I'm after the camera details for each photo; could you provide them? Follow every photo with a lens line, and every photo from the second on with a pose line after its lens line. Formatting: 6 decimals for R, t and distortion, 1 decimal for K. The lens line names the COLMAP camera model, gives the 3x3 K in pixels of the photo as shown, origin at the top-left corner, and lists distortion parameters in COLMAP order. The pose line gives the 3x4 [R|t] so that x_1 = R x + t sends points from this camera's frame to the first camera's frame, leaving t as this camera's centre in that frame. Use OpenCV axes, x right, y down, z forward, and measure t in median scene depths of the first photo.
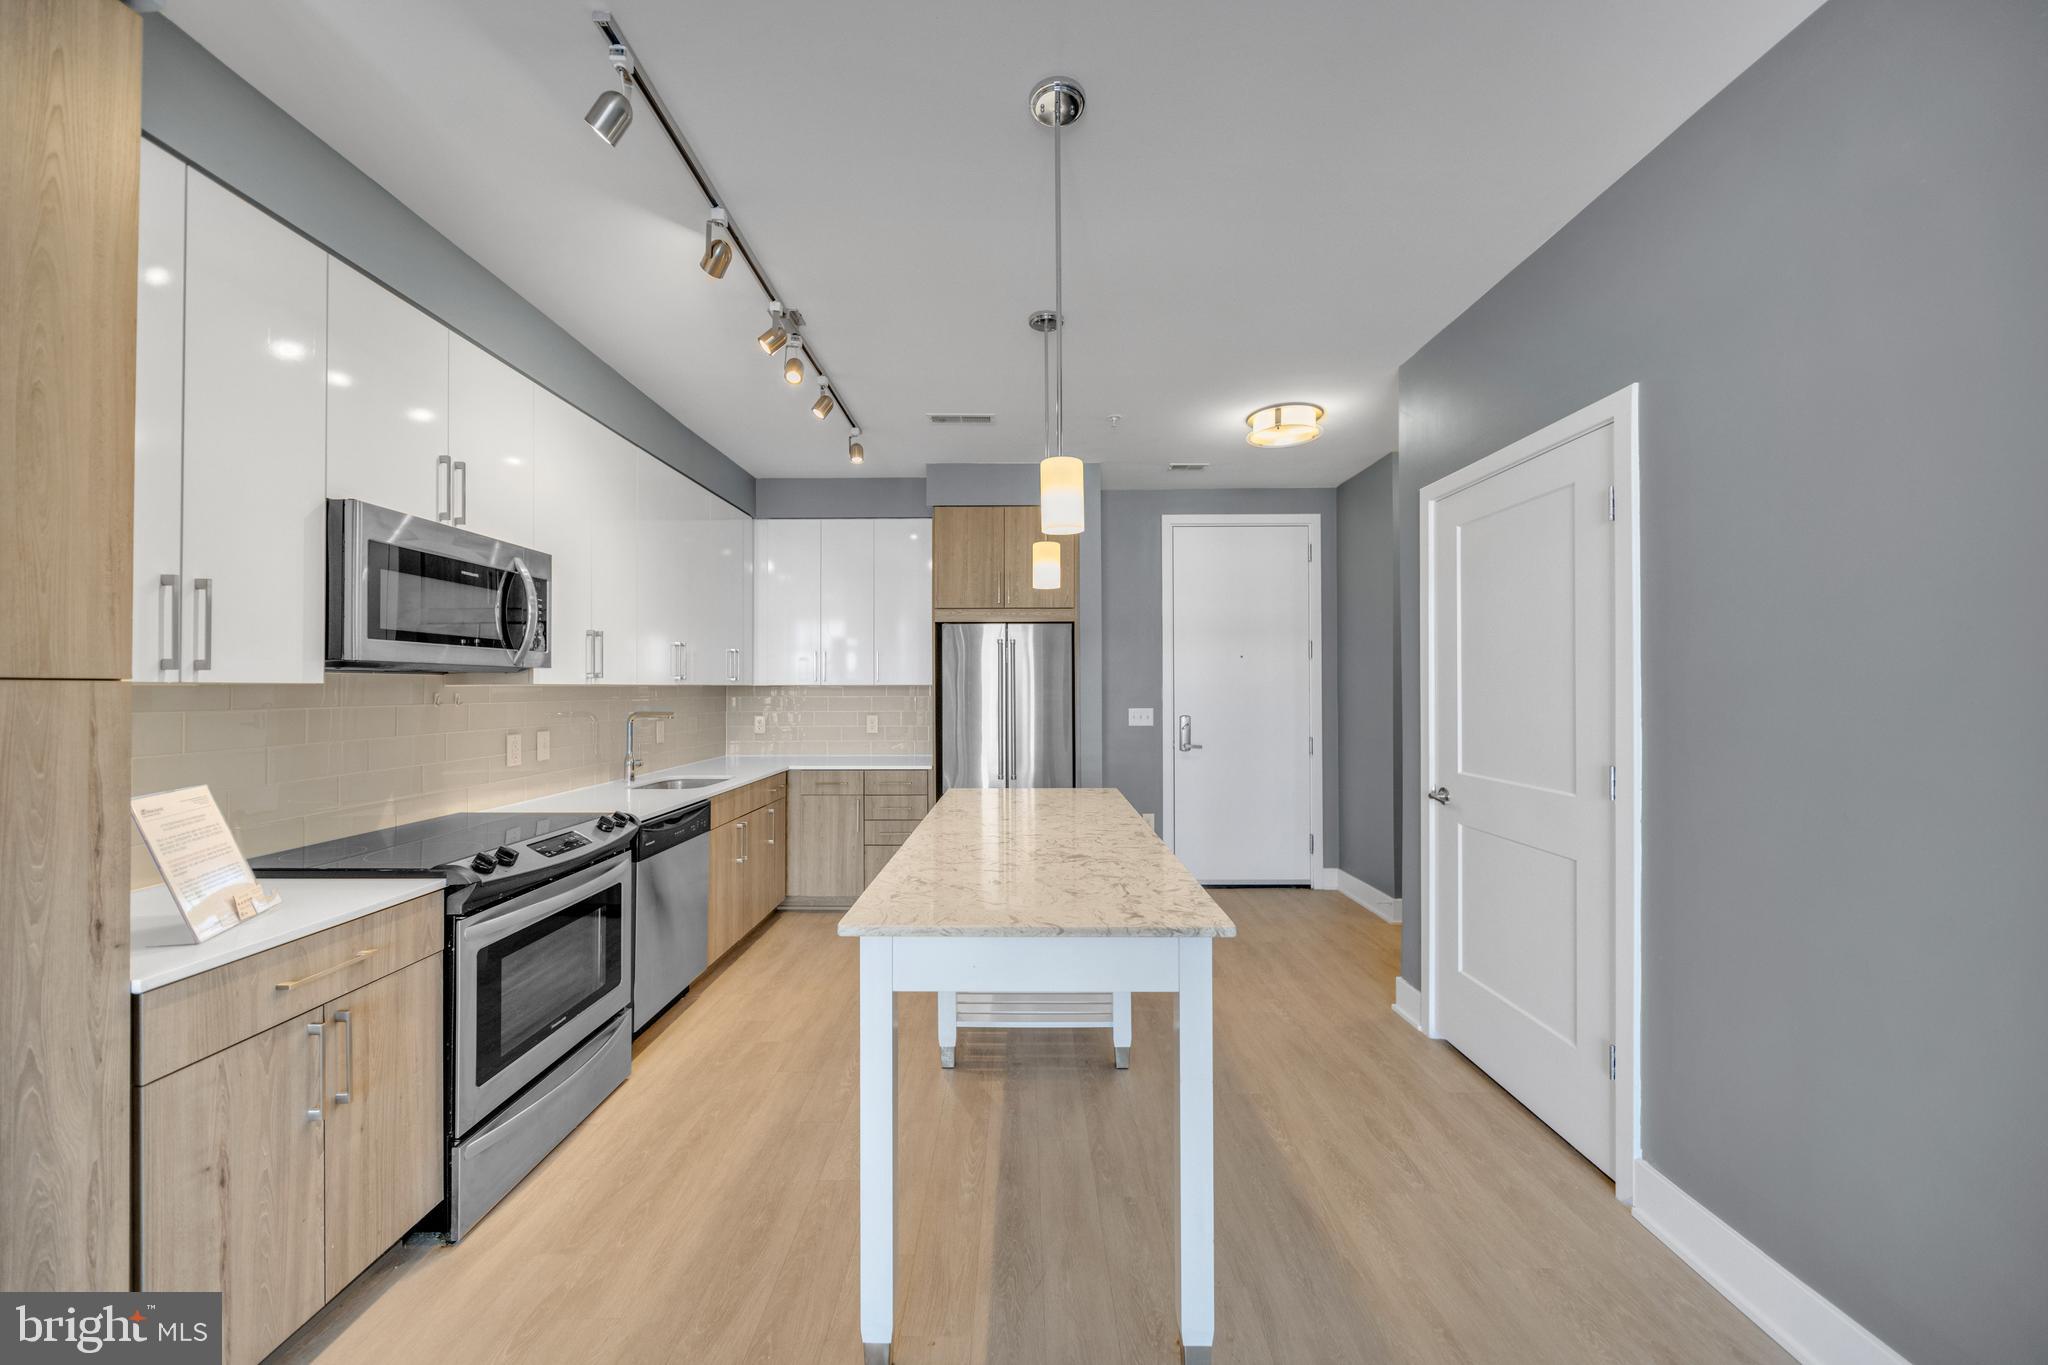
lens RADIAL K [[747.3, 0, 1003.7], [0, 747.3, 692.8], [0, 0, 1]] dist [0.001377, -0.000052]
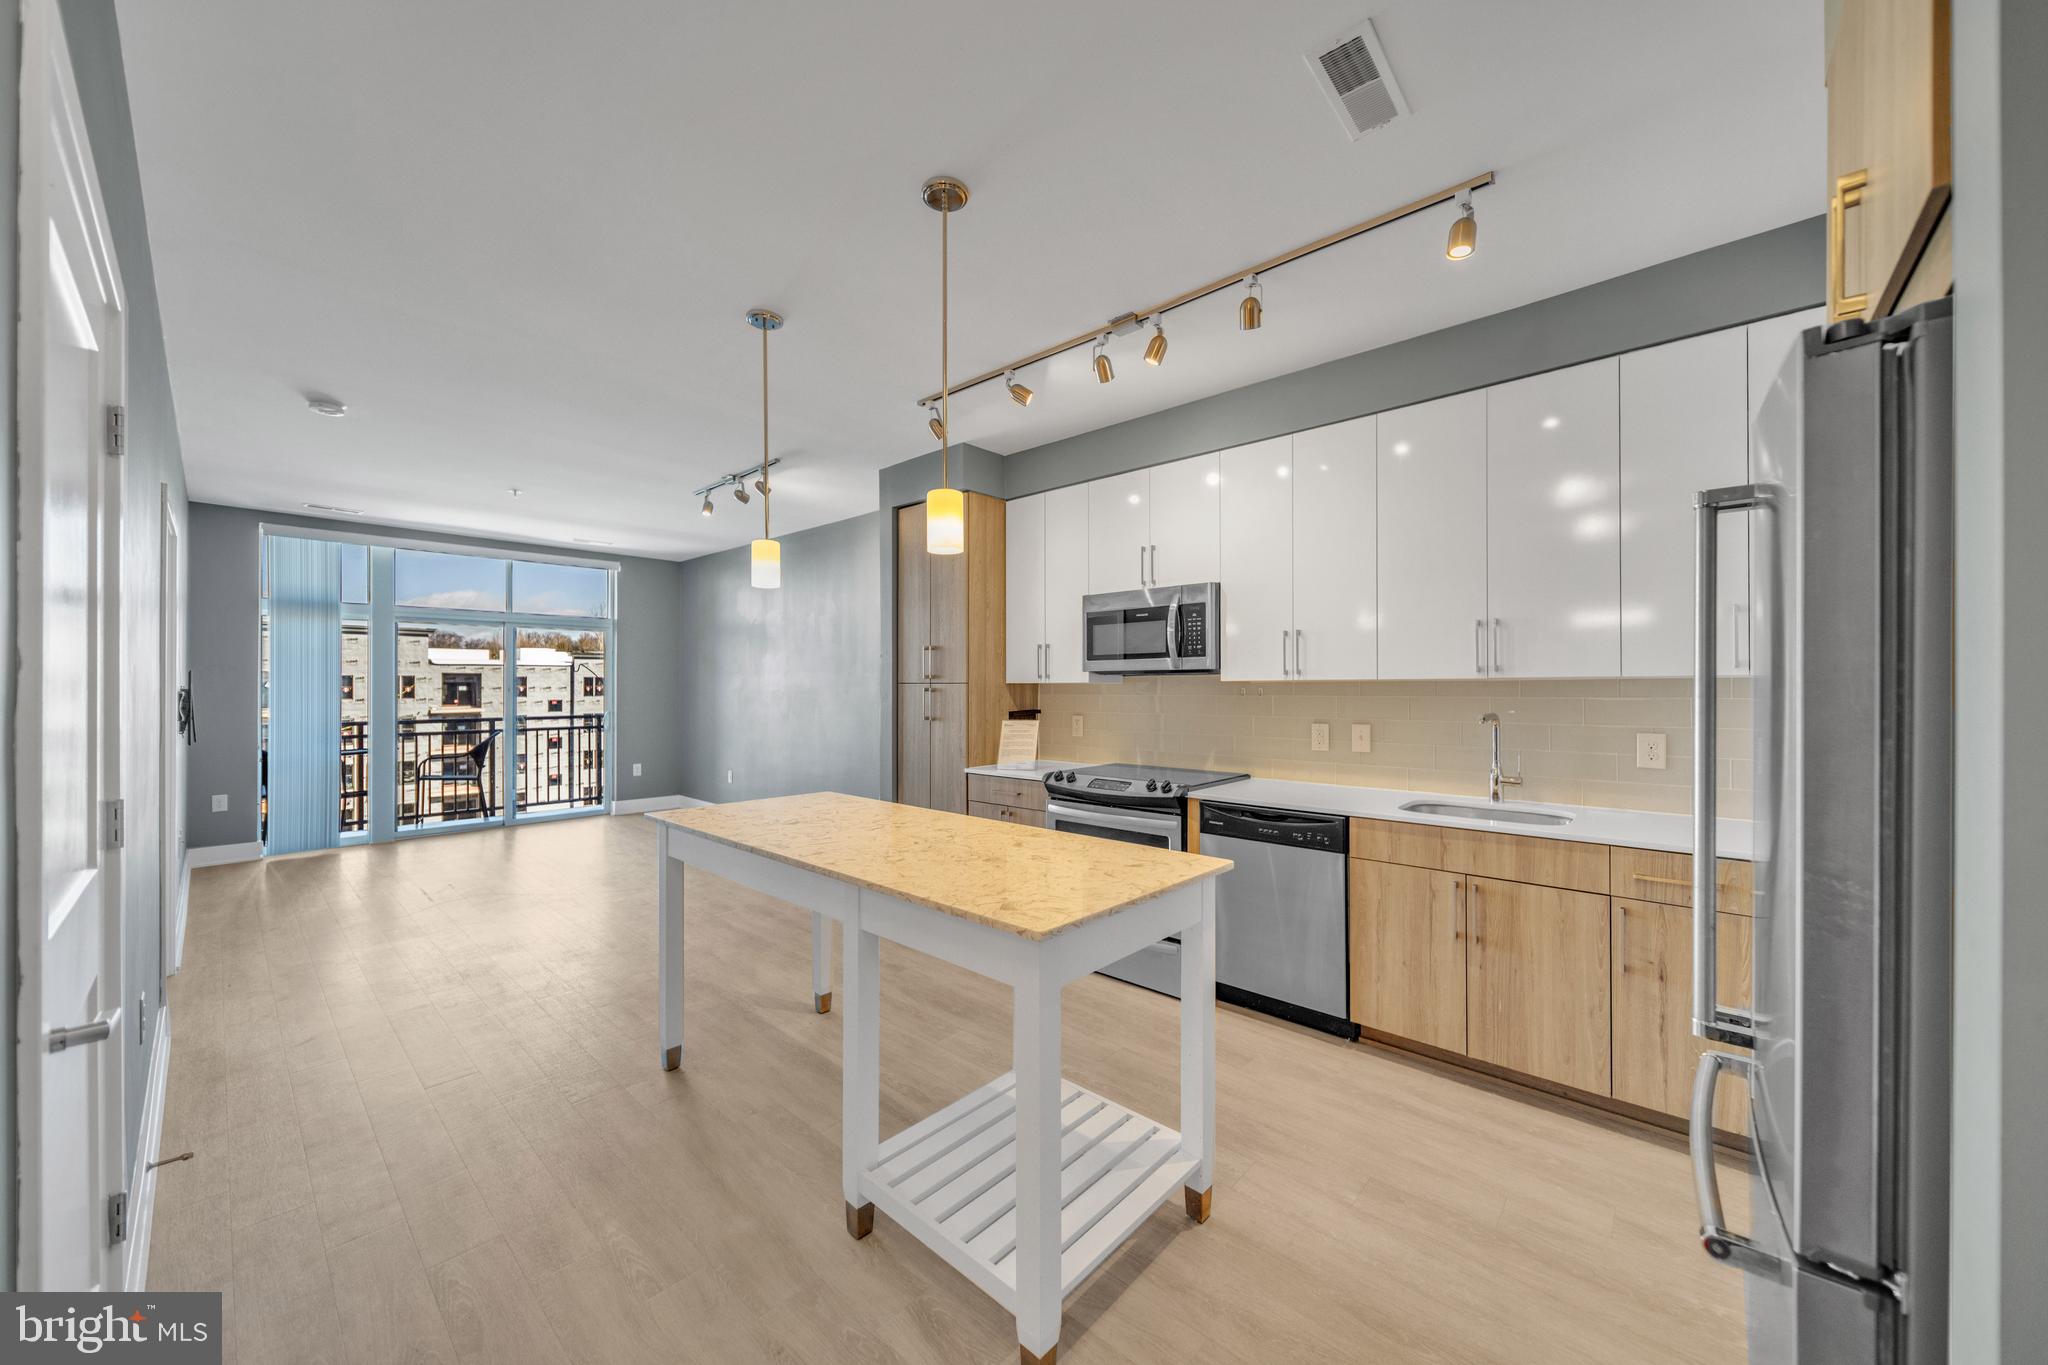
lens RADIAL K [[747.3, 0, 1003.7], [0, 747.3, 692.8], [0, 0, 1]] dist [0.001377, -0.000052]
pose [[-0.676024, 0.002675, -0.736875, 0.591533], [-0.003682, 0.999969, 0.007009, 0.001367], [0.736870, 0.007451, -0.675993, 1.594092]]
